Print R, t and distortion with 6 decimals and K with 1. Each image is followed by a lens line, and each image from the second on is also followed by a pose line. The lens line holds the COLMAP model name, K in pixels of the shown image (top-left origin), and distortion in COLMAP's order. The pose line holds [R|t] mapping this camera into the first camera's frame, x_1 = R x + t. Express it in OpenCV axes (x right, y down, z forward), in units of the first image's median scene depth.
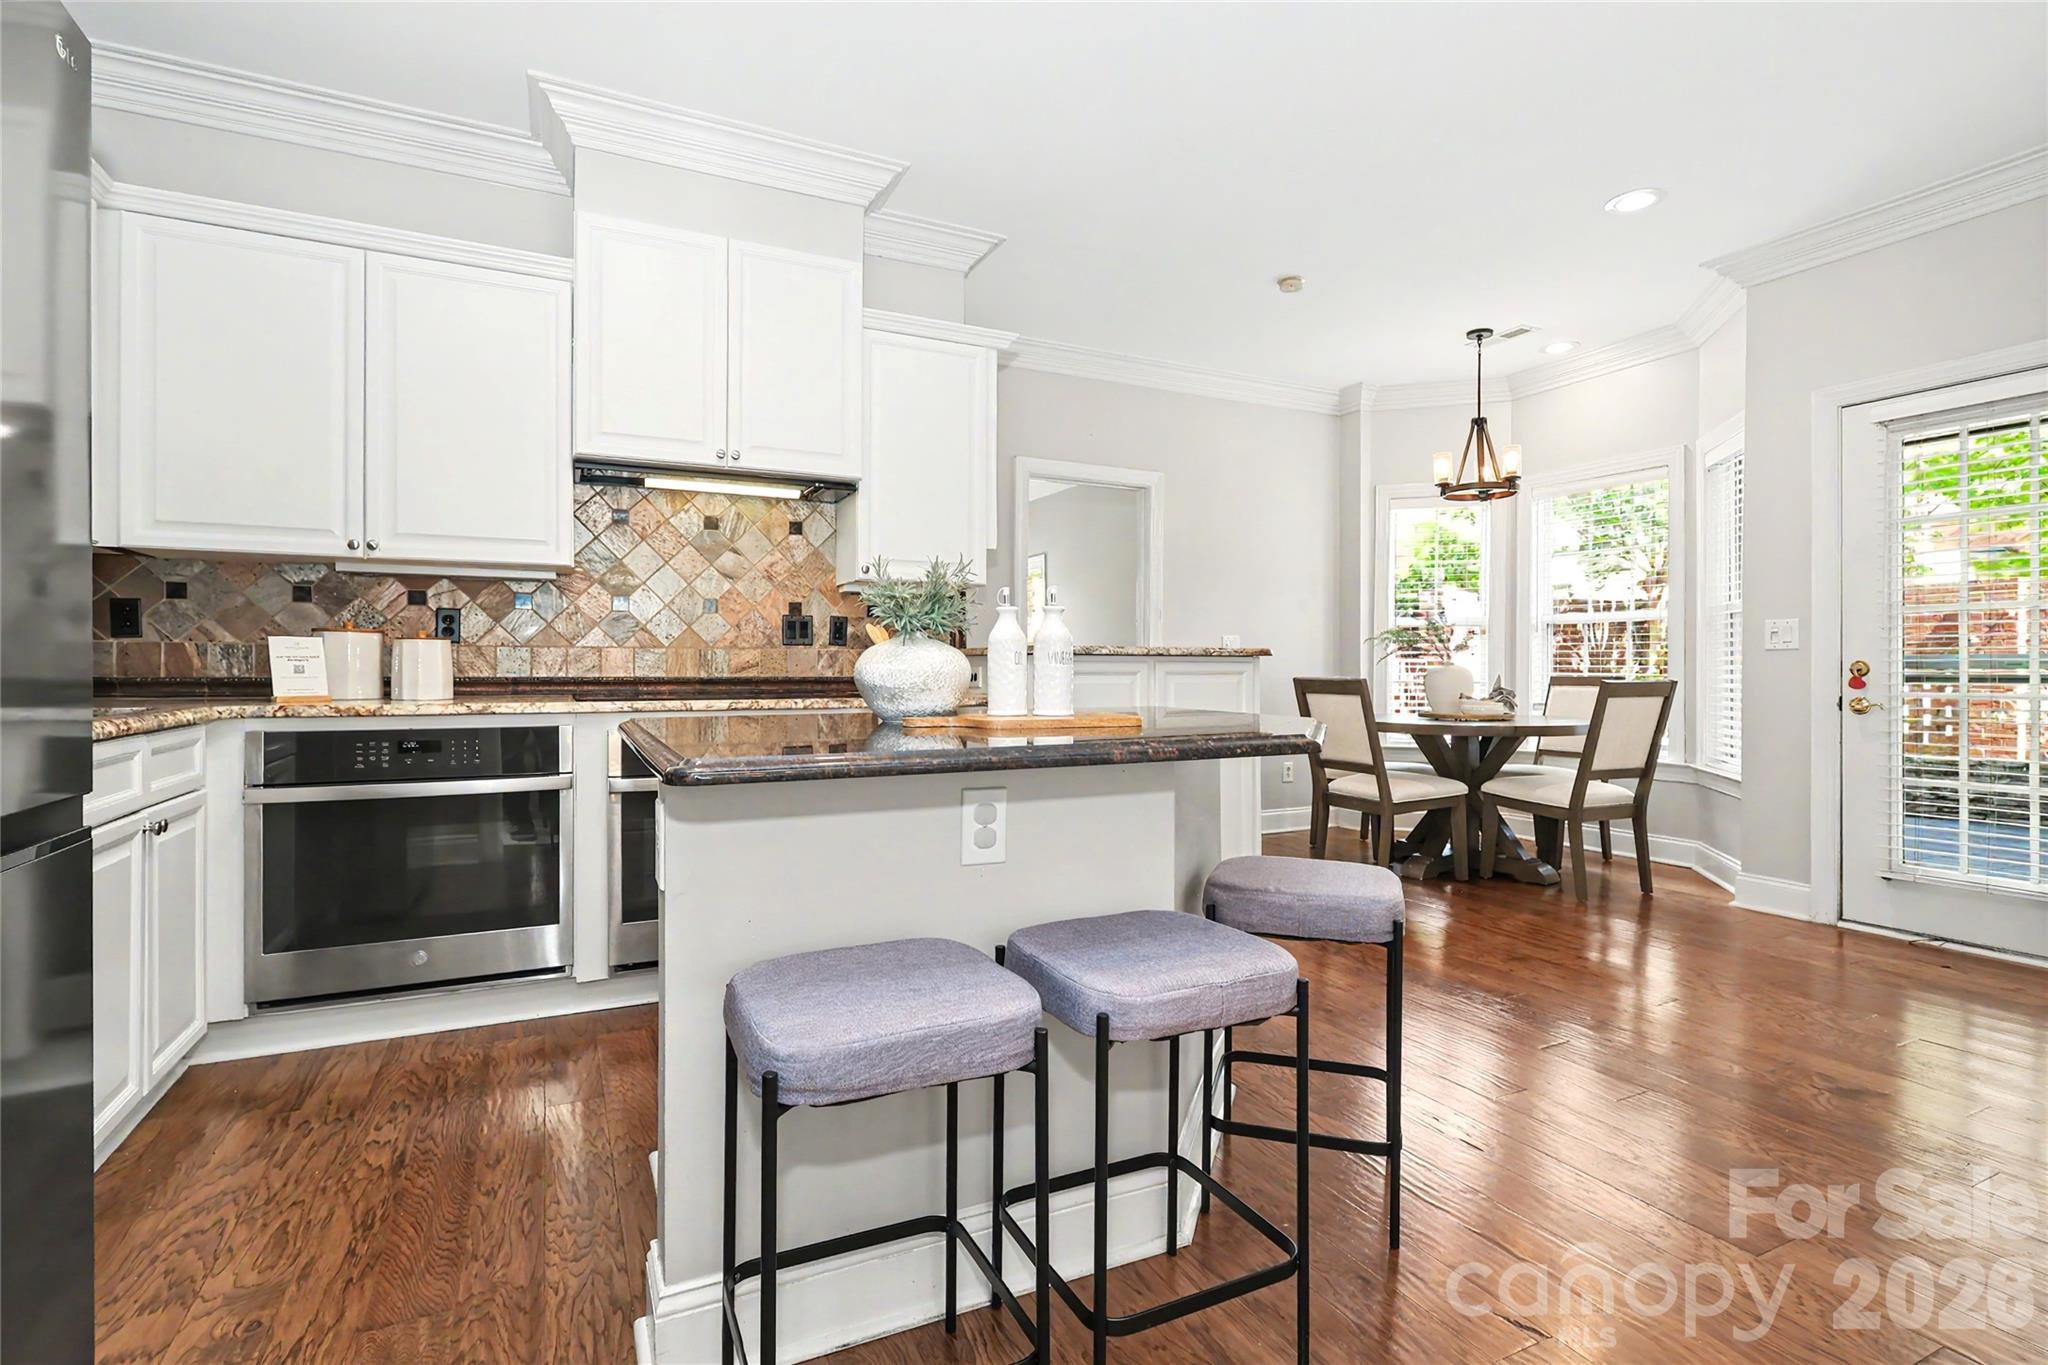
lens RADIAL K [[964.1, 0, 1030.5], [0, 964.1, 675.1], [0, 0, 1]] dist [-0.003950, 0.002190]
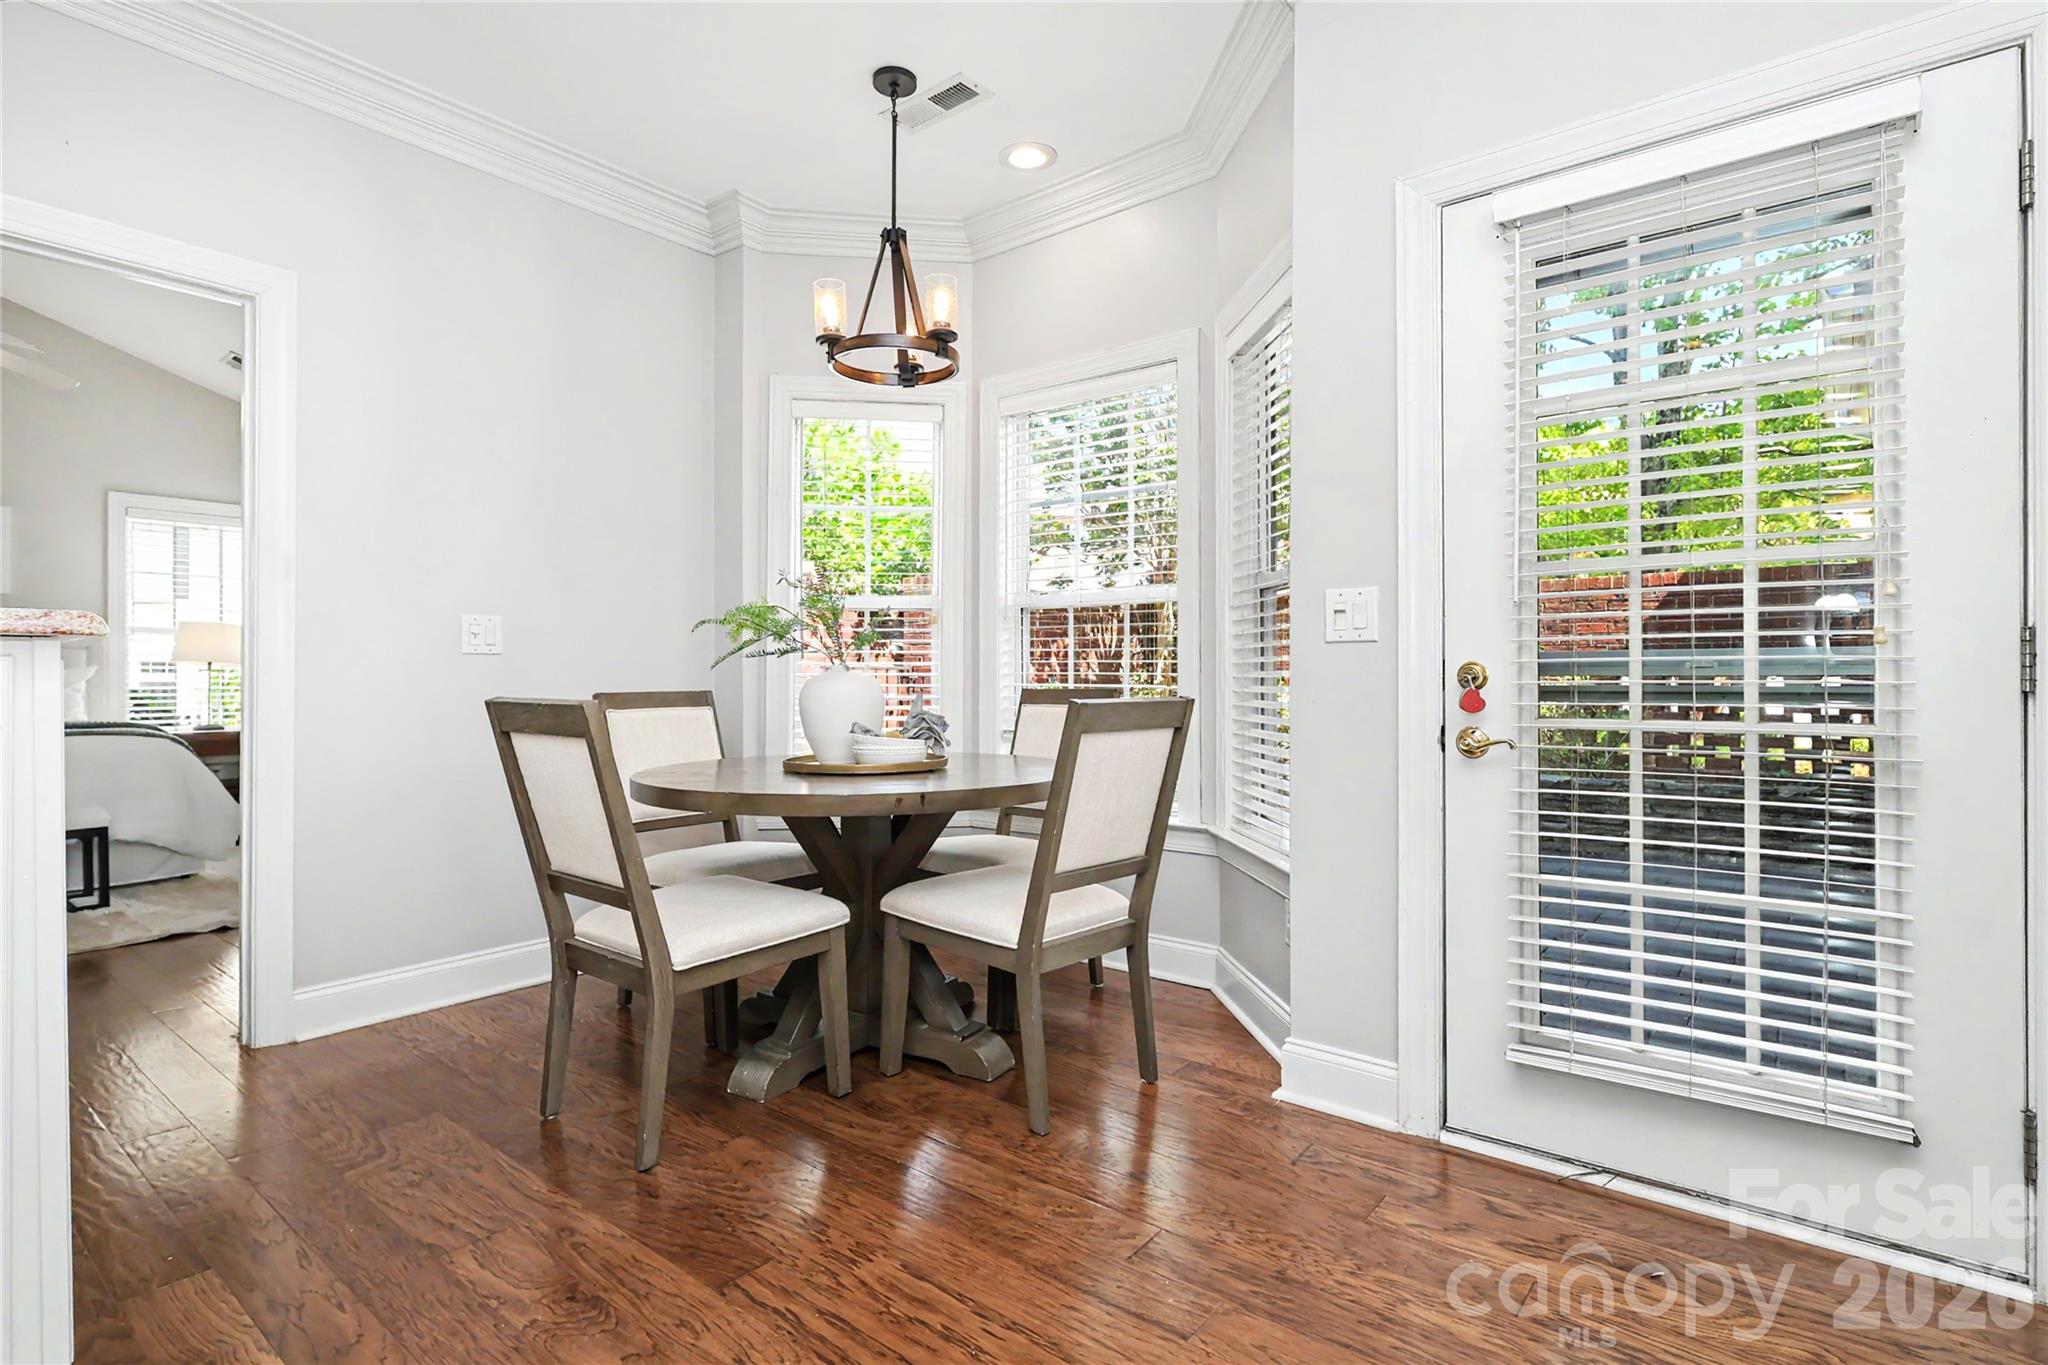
lens RADIAL K [[964.1, 0, 1039.2], [0, 964.1, 681.4], [0, 0, 1]] dist [-0.003950, 0.002190]
pose [[0.901726, -0.000816, 0.432306, 0.339254], [0.002532, 0.999991, -0.003394, -0.001909], [-0.432300, 0.004155, 0.901720, 0.519351]]
